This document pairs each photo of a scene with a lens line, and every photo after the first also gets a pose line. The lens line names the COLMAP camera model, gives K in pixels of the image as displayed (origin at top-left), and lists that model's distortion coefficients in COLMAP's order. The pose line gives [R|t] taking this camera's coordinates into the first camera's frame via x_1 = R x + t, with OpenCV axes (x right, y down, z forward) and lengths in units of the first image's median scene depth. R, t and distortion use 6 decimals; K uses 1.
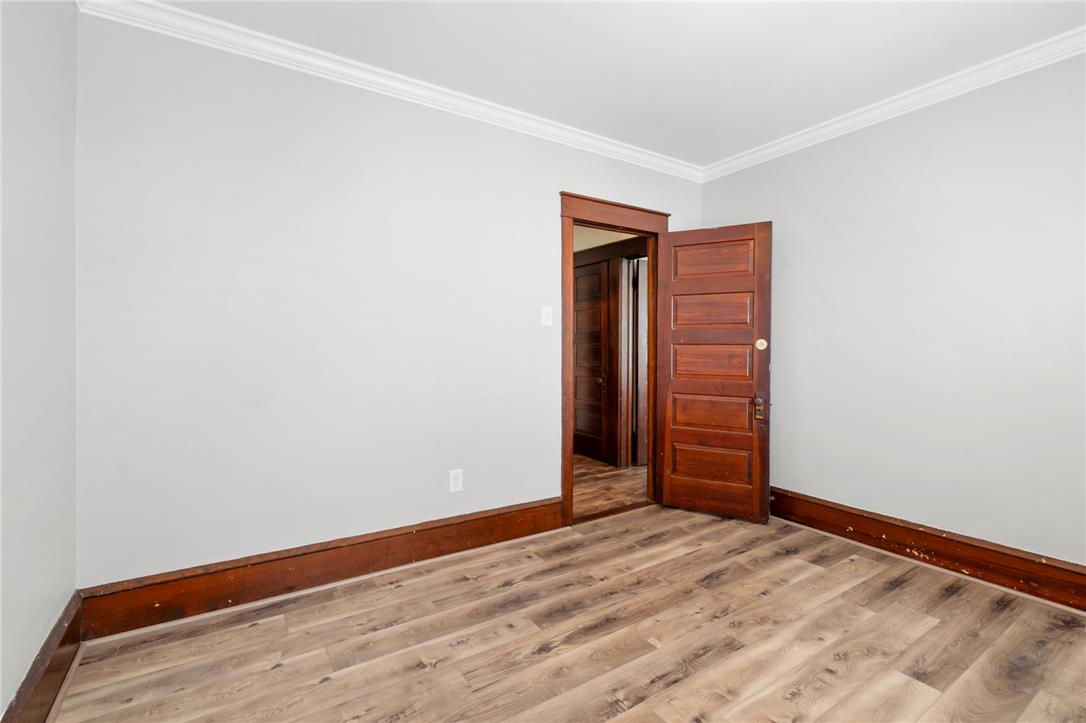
lens RADIAL K [[493.4, 0, 544.4], [0, 493.4, 362.5], [0, 0, 1]] dist [0.001424, 0.000097]
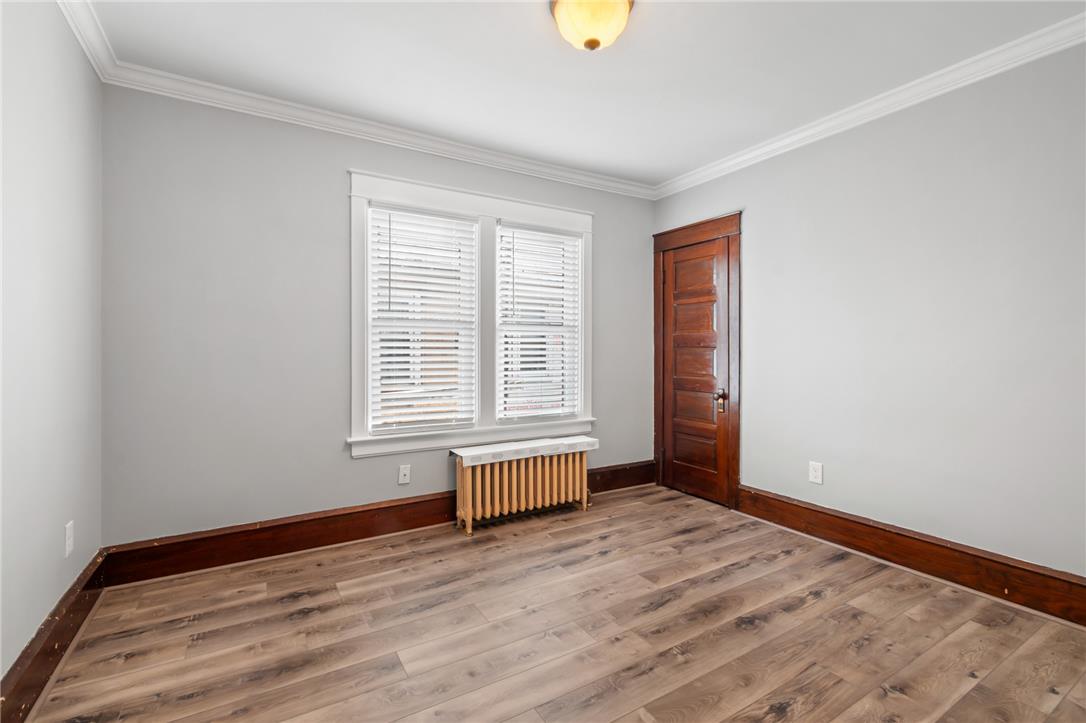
lens RADIAL K [[493.4, 0, 542.6], [0, 493.4, 363.7], [0, 0, 1]] dist [0.001424, 0.000097]
pose [[-0.999414, -0.003689, 0.034024, 0.410365], [-0.001752, 0.998385, 0.056787, -0.059865], [-0.034179, 0.056694, -0.997806, 1.988463]]
